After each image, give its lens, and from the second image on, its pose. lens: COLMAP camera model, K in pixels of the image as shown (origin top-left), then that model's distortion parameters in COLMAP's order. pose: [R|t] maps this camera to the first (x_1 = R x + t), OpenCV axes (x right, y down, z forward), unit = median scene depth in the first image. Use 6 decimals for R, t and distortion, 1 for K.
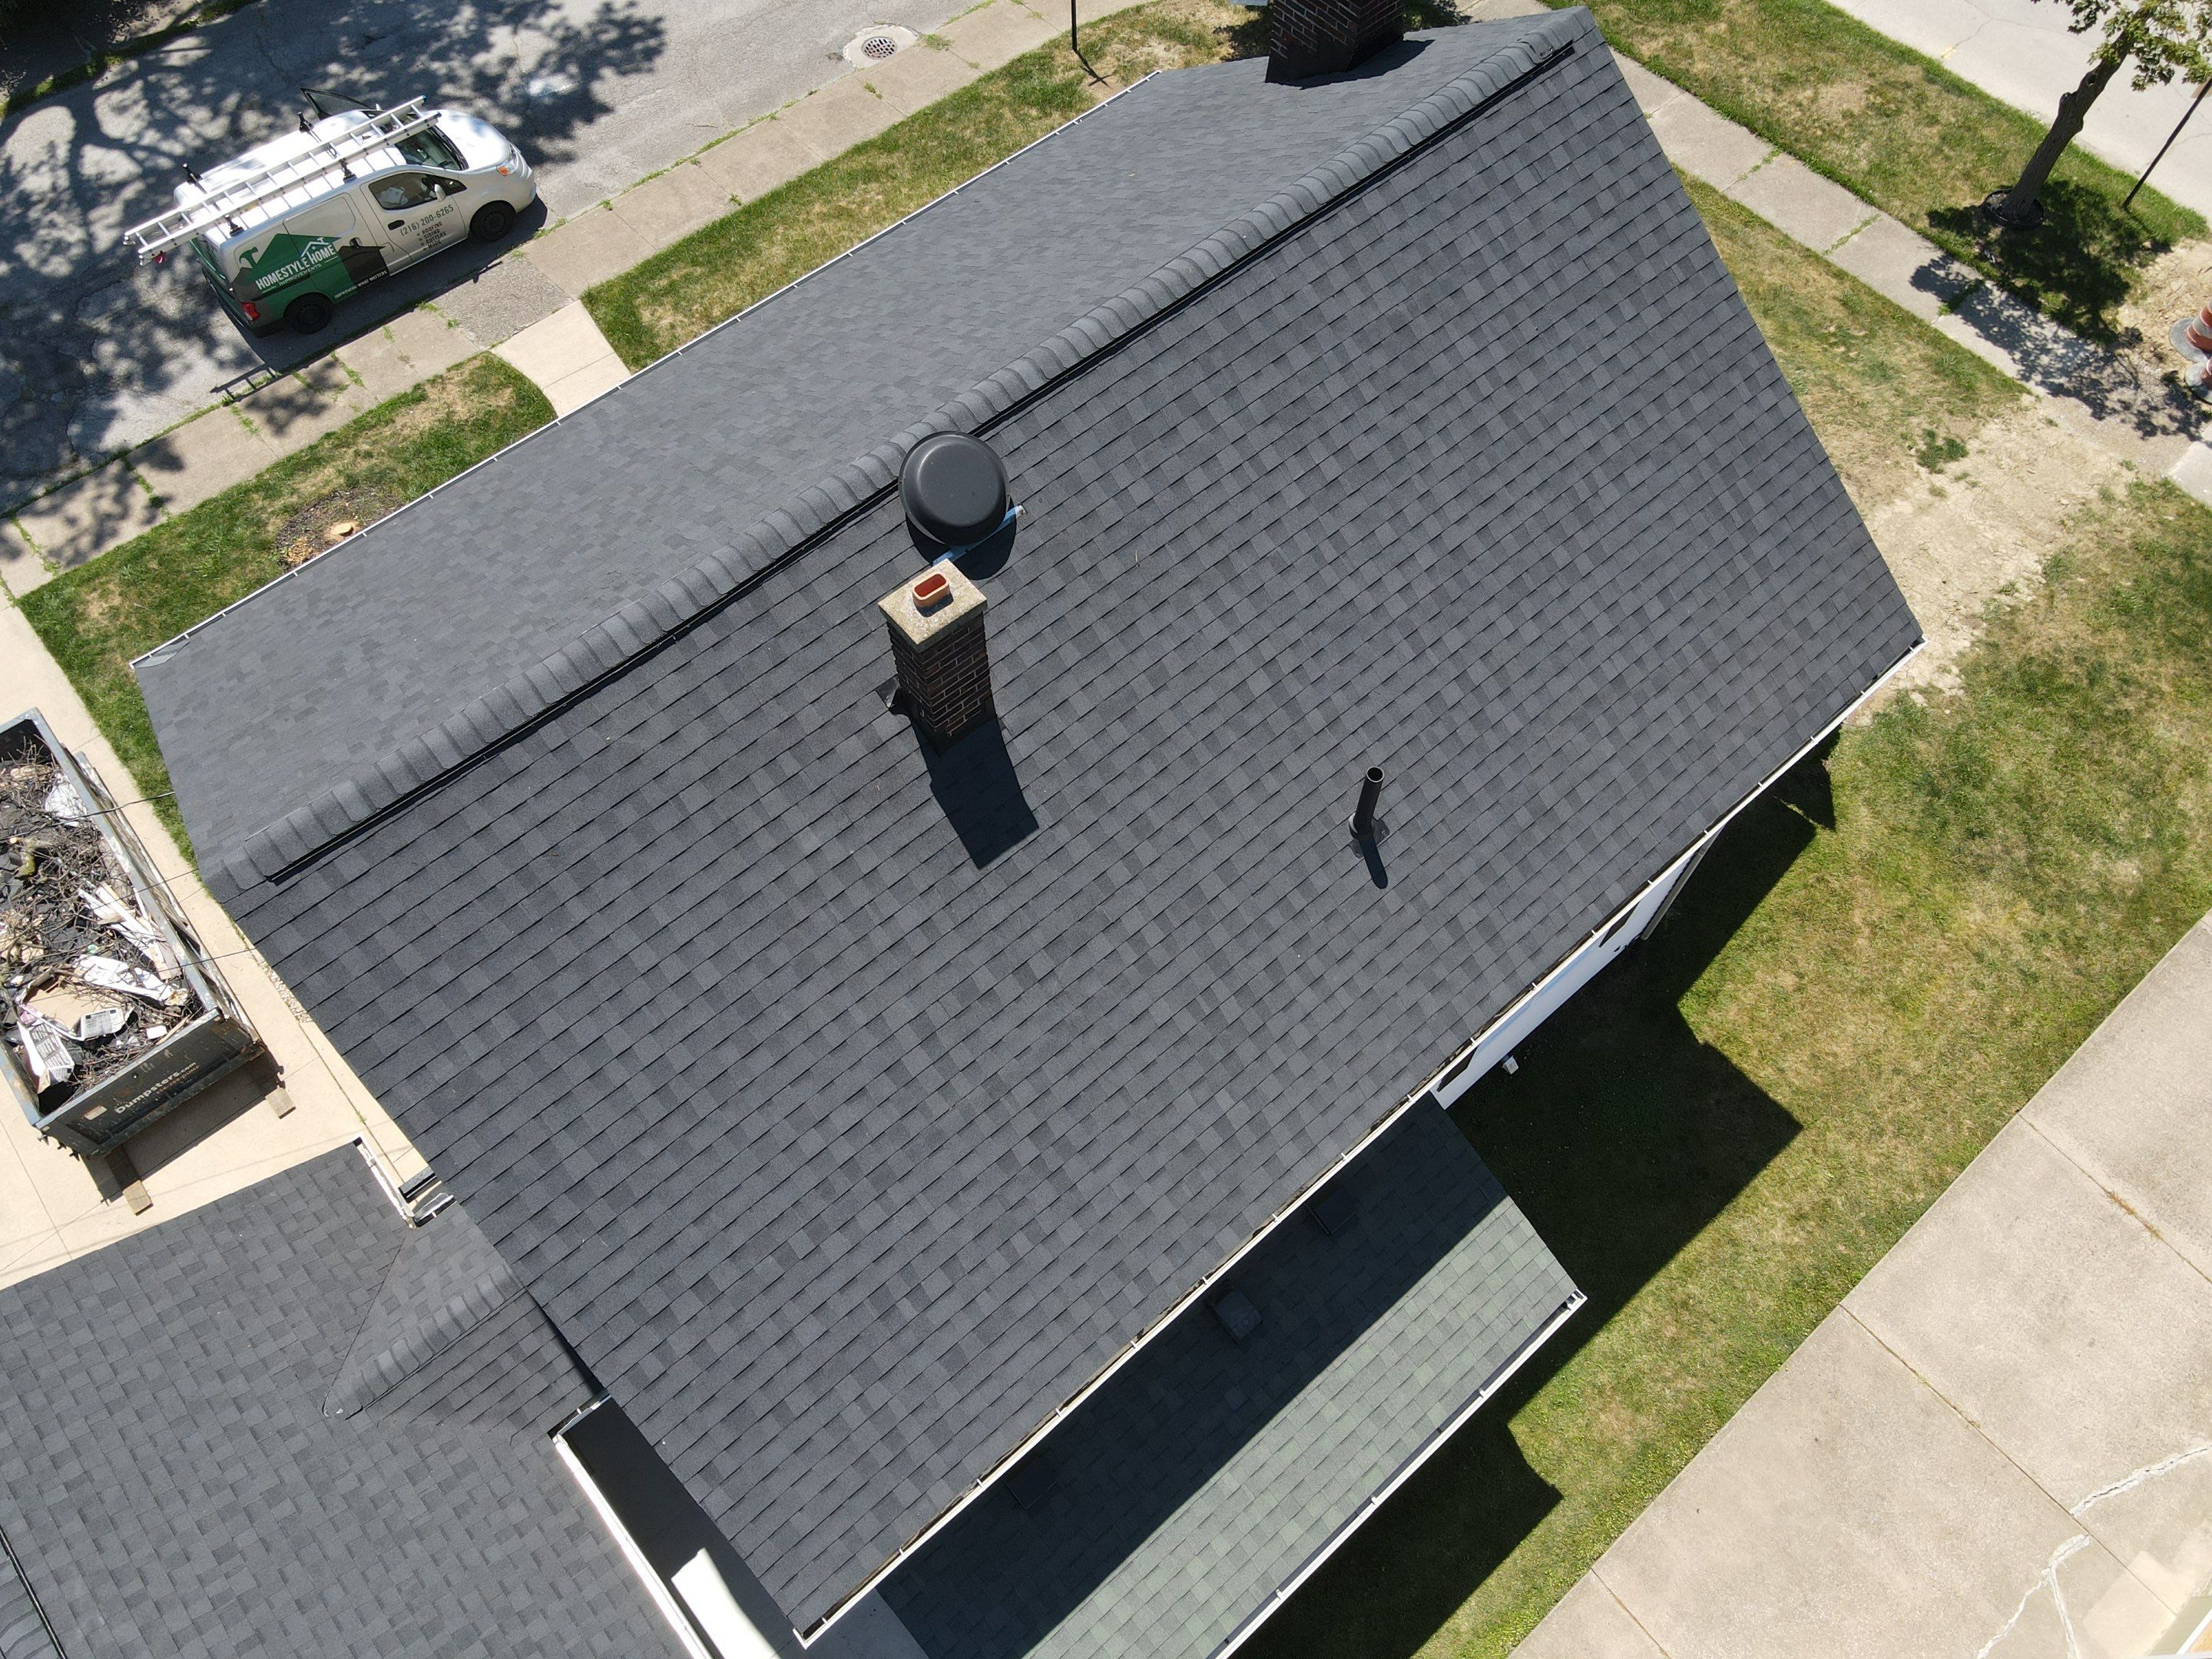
lens RADIAL K [[1623.8, 0, 1106.0], [0, 1623.8, 829.5], [0, 0, 1]] dist [0.014394, -0.000830]
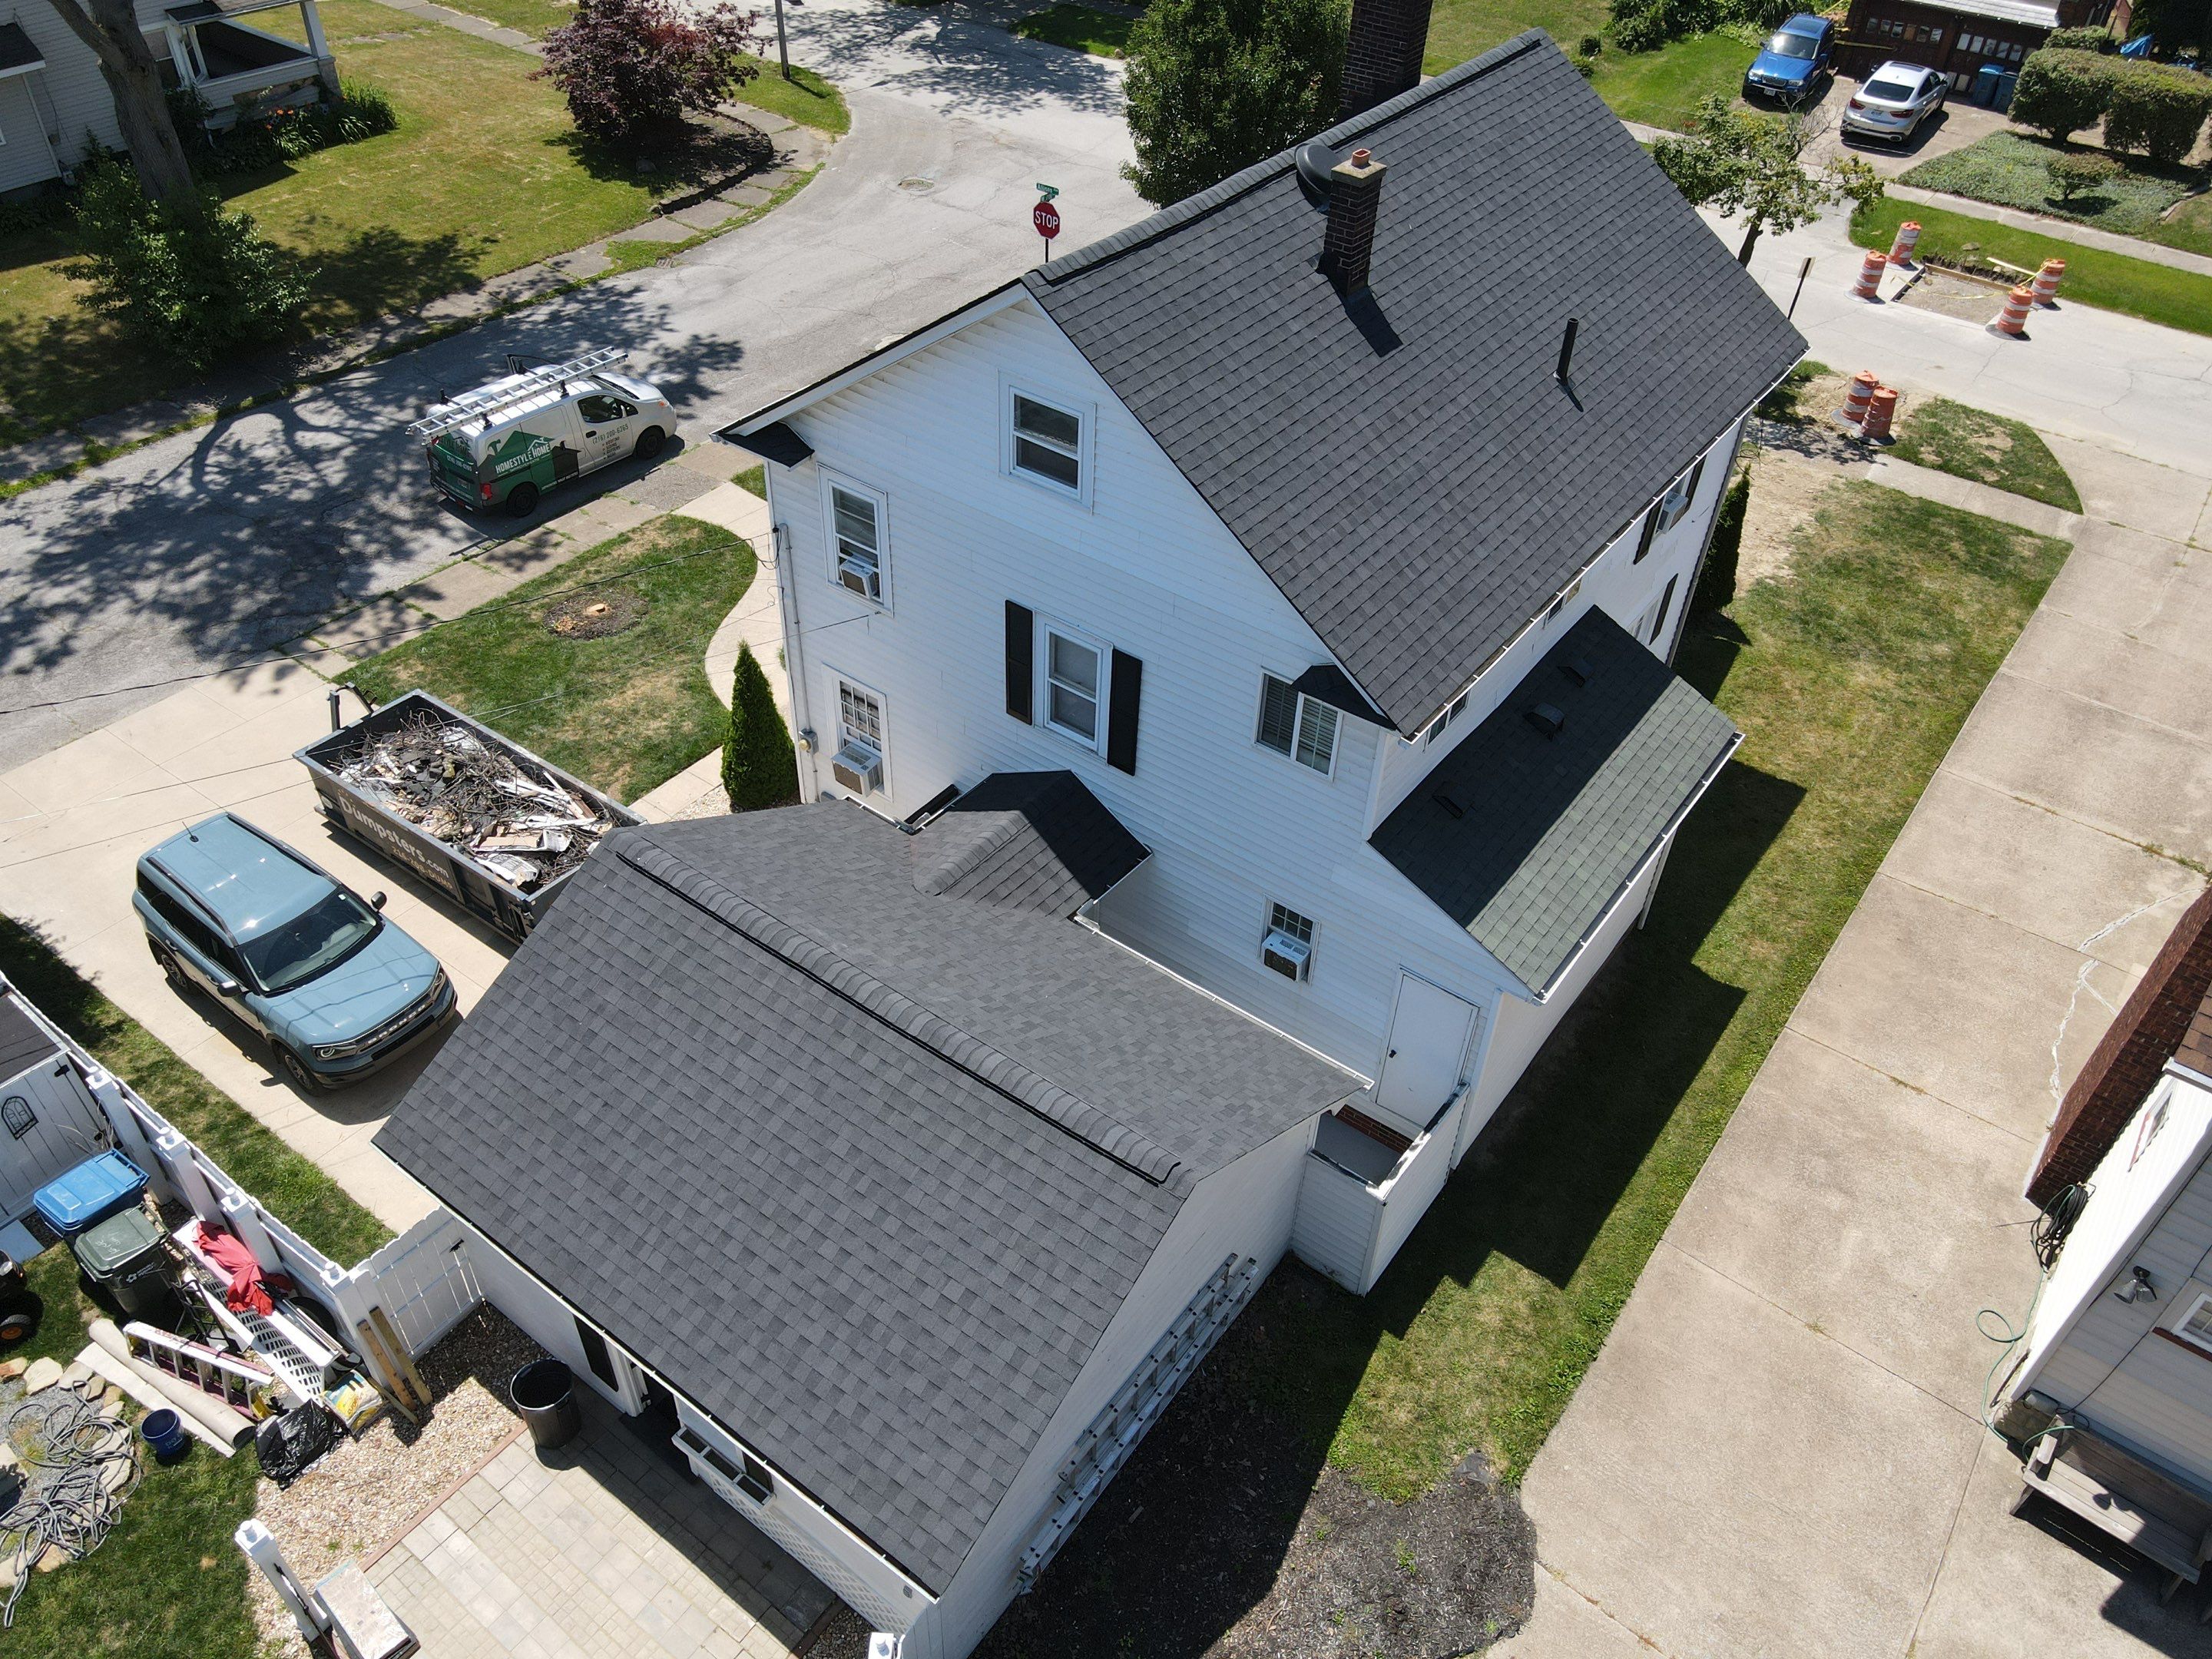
lens RADIAL K [[1628.5, 0, 1106.0], [0, 1628.5, 829.5], [0, 0, 1]] dist [-0.002746, 0.008352]
pose [[0.975875, -0.114603, 0.185832, -0.337449], [0.172196, 0.927281, -0.332412, 0.460570], [-0.134223, 0.356393, 0.924645, -0.157253]]
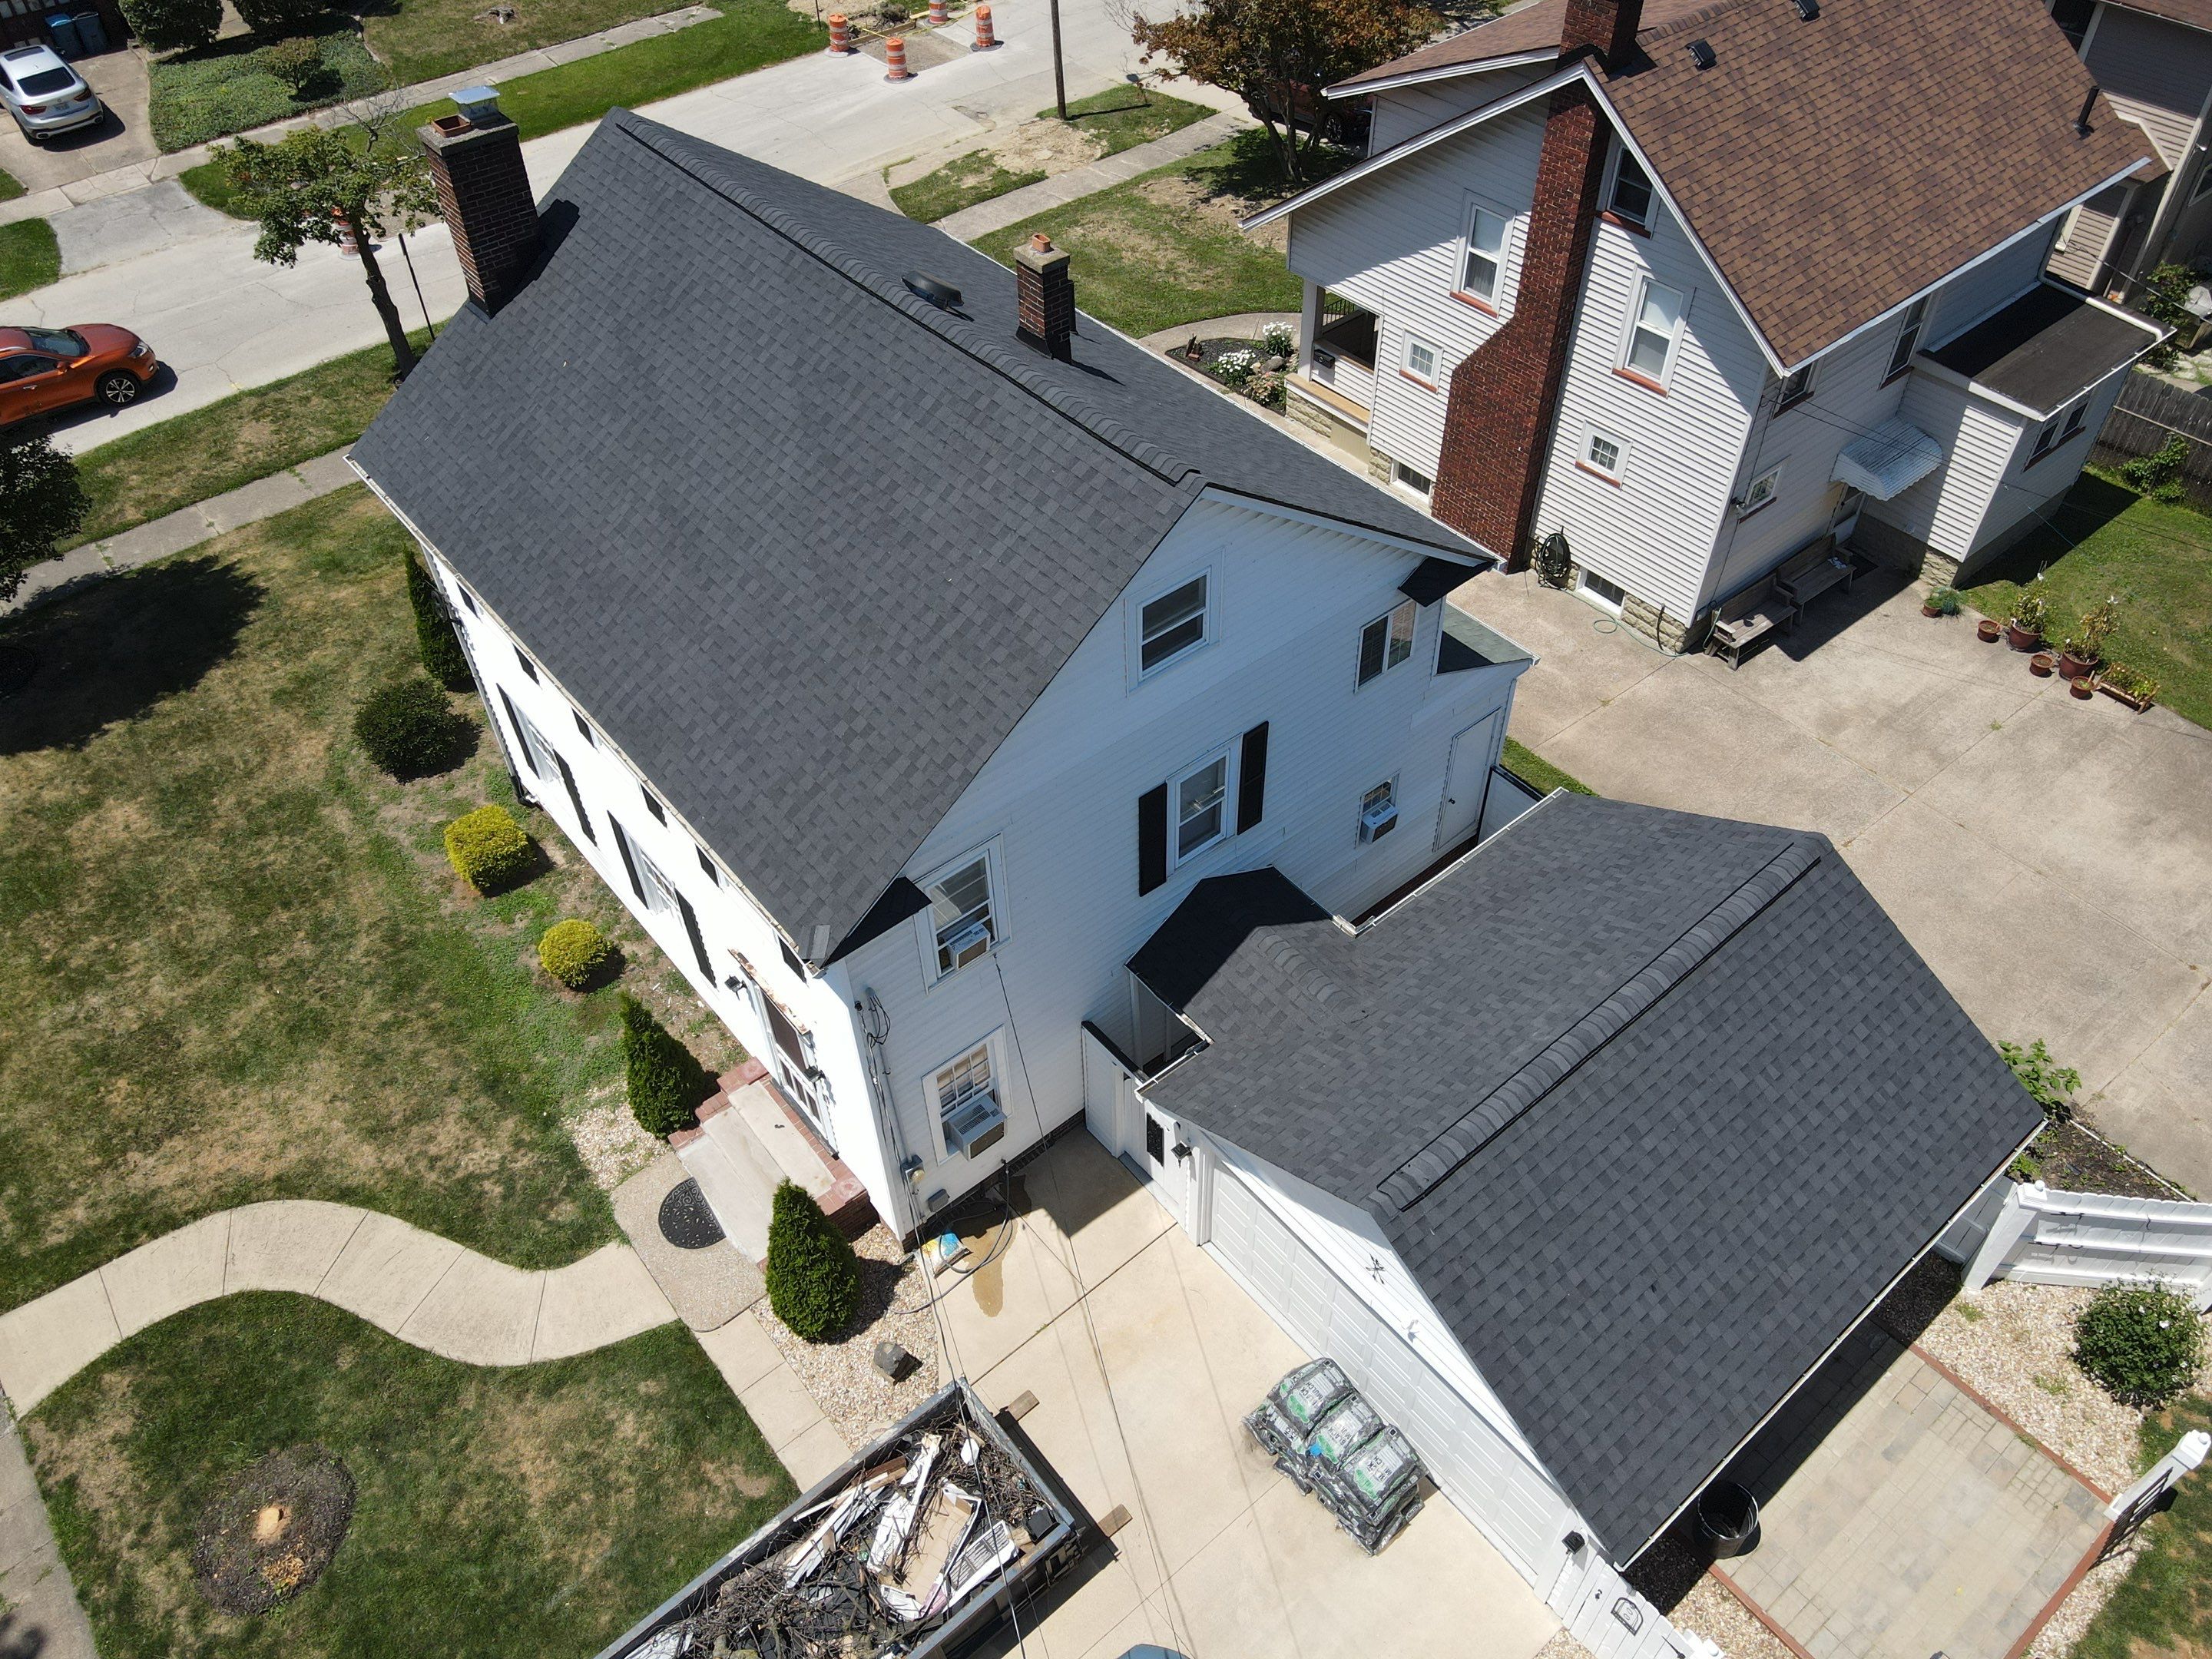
lens RADIAL K [[1628.5, 0, 1106.0], [0, 1628.5, 829.5], [0, 0, 1]] dist [-0.002746, 0.008352]
pose [[0.021492, -0.715629, 0.698150, -0.775830], [0.890622, 0.330976, 0.311844, -0.180243], [-0.454235, 0.615086, 0.644469, 0.081643]]
